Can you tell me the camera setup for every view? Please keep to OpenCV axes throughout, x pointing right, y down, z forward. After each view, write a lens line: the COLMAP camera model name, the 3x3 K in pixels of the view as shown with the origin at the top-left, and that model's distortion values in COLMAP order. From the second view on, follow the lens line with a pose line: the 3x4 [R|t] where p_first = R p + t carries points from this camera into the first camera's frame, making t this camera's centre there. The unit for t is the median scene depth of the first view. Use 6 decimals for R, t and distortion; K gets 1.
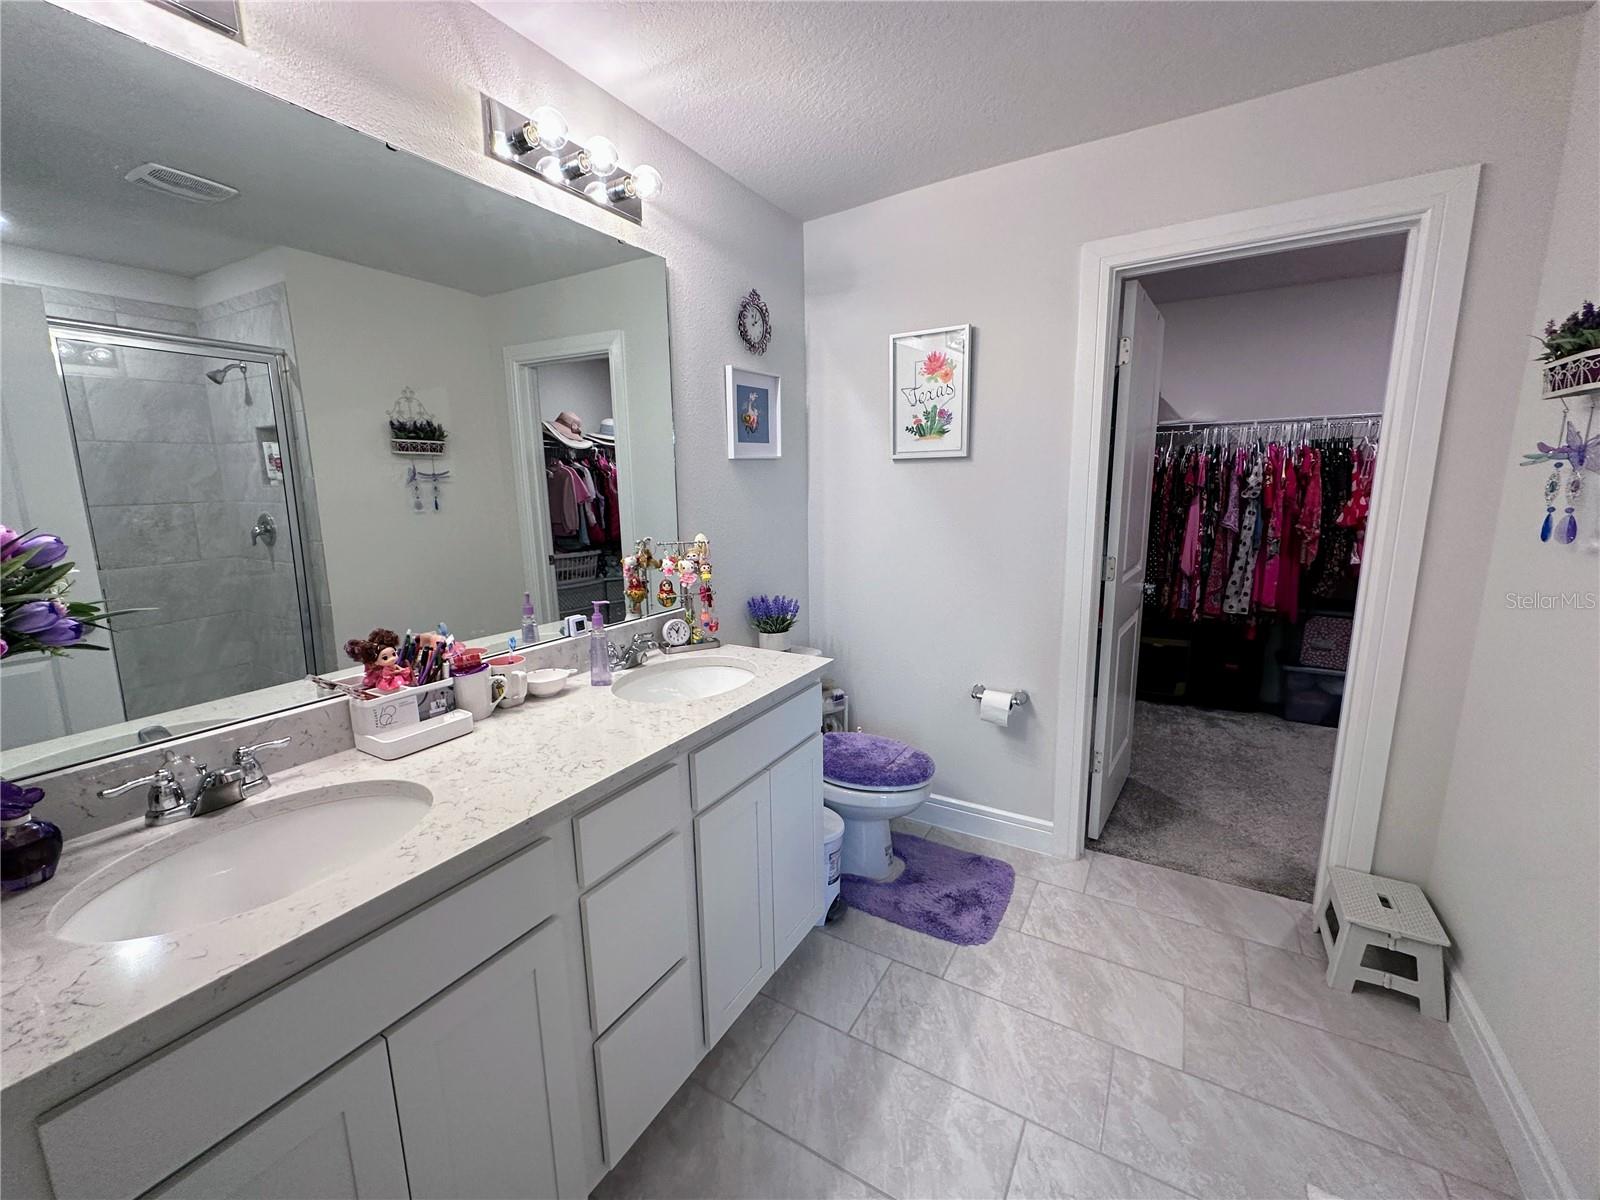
lens RADIAL K [[636.3, 0, 800.0], [0, 636.3, 600.0], [0, 0, 1]] dist [-0.002696, -0.000262]
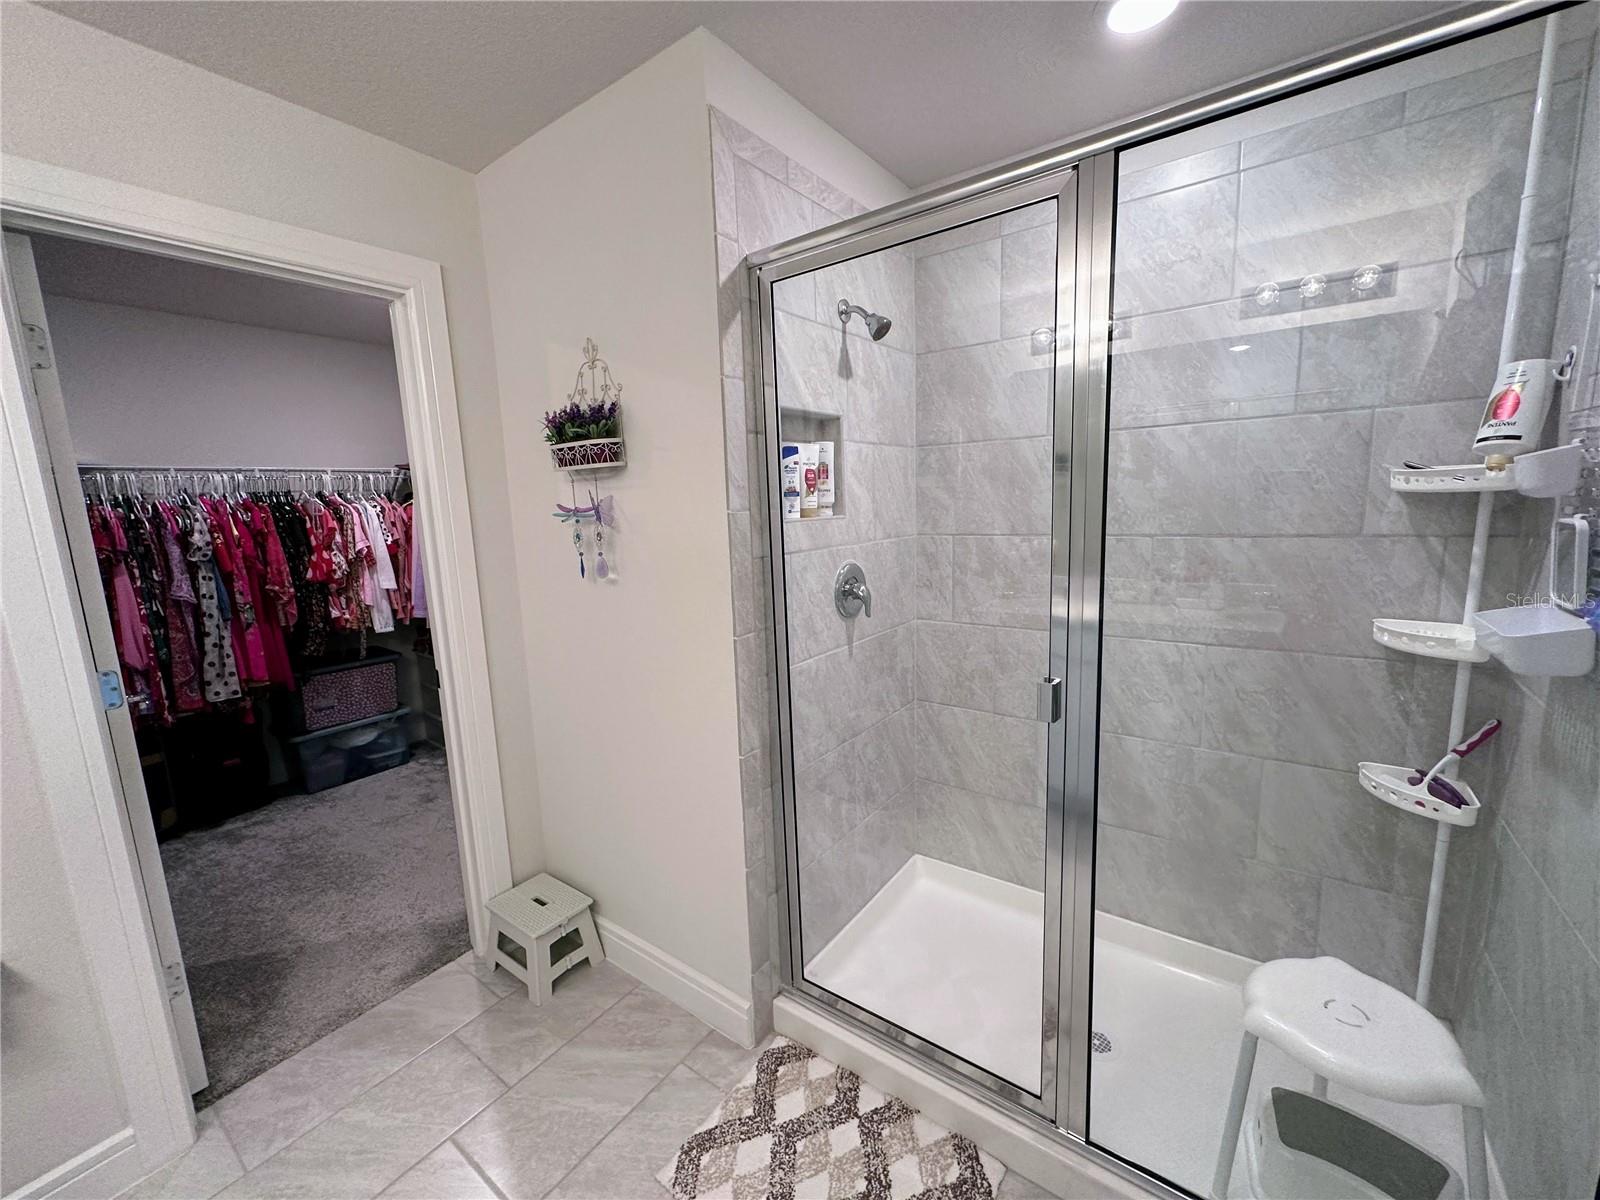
lens RADIAL K [[639.7, 0, 798.9], [0, 639.7, 602.0], [0, 0, 1]] dist [0.000336, 0.000157]
pose [[0.092271, -0.142899, 0.985427, -0.043716], [0.214967, 0.969170, 0.120413, -0.042611], [-0.972253, 0.200724, 0.120144, 0.160447]]
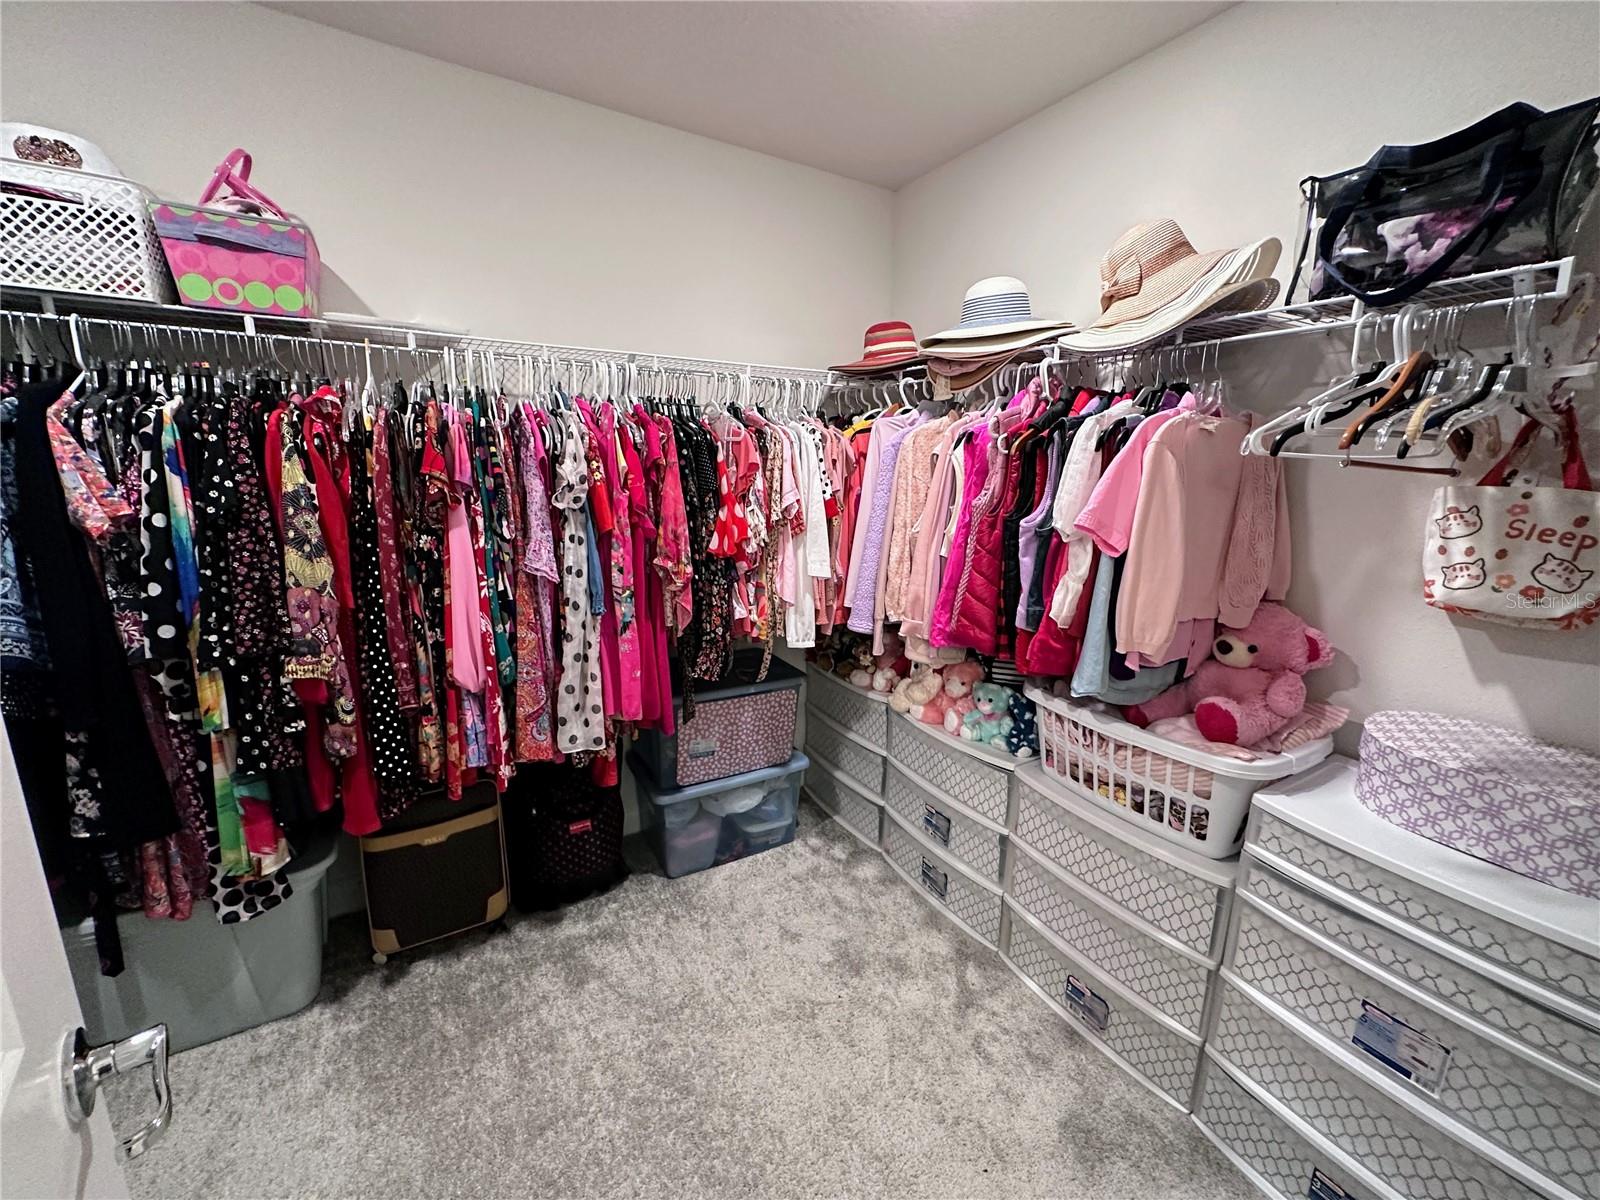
lens RADIAL K [[639.7, 0, 798.9], [0, 639.7, 602.0], [0, 0, 1]] dist [0.000336, 0.000157]
pose [[0.476145, -0.160391, 0.864616, 0.375745], [0.134488, 0.984941, 0.108650, -0.122727], [-0.869022, 0.064547, 0.490546, 0.634804]]
